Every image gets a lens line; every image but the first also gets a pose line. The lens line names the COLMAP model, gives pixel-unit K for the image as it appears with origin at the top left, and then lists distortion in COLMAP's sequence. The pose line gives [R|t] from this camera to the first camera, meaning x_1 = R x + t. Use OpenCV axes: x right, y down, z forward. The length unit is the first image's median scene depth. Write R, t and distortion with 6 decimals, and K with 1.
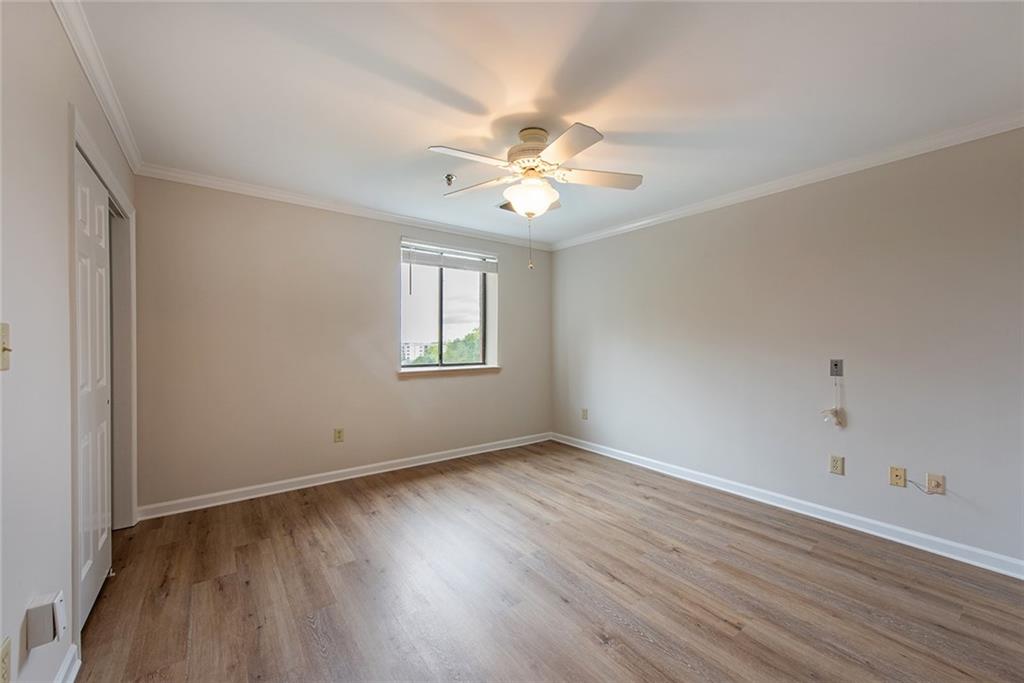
lens RADIAL K [[404.6, 0, 515.5], [0, 404.6, 343.9], [0, 0, 1]] dist [0.003264, 0.000094]
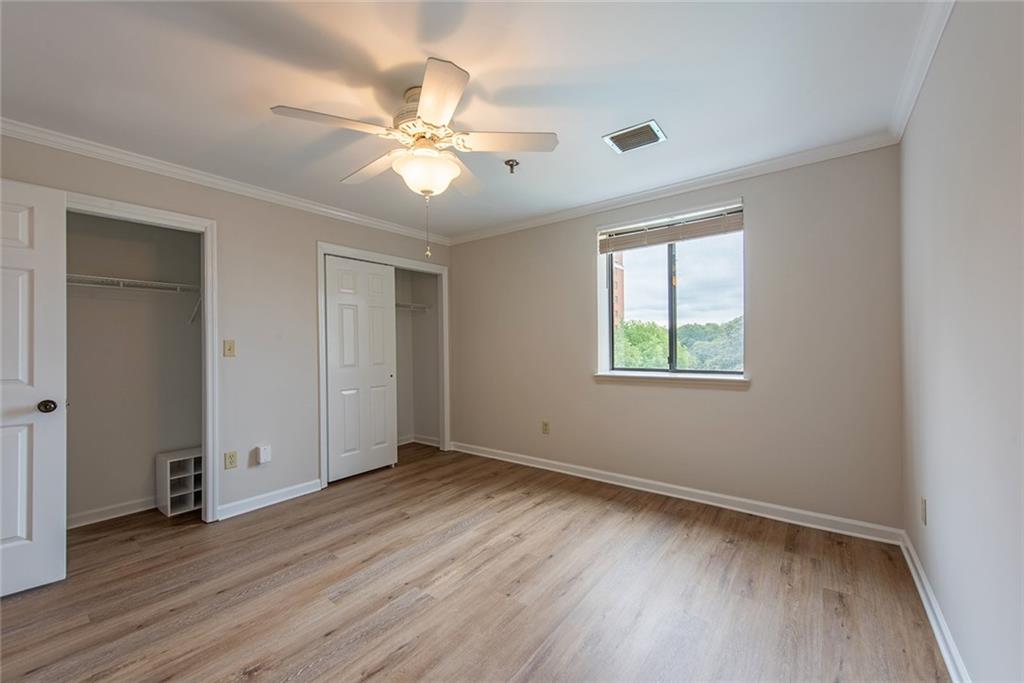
lens RADIAL K [[404.6, 0, 515.5], [0, 404.6, 343.9], [0, 0, 1]] dist [0.003264, 0.000094]
pose [[0.265300, -0.004069, -0.964157, 0.682433], [0.006960, 0.999973, -0.002305, 0.001837], [0.964141, -0.006099, 0.265322, 0.725412]]
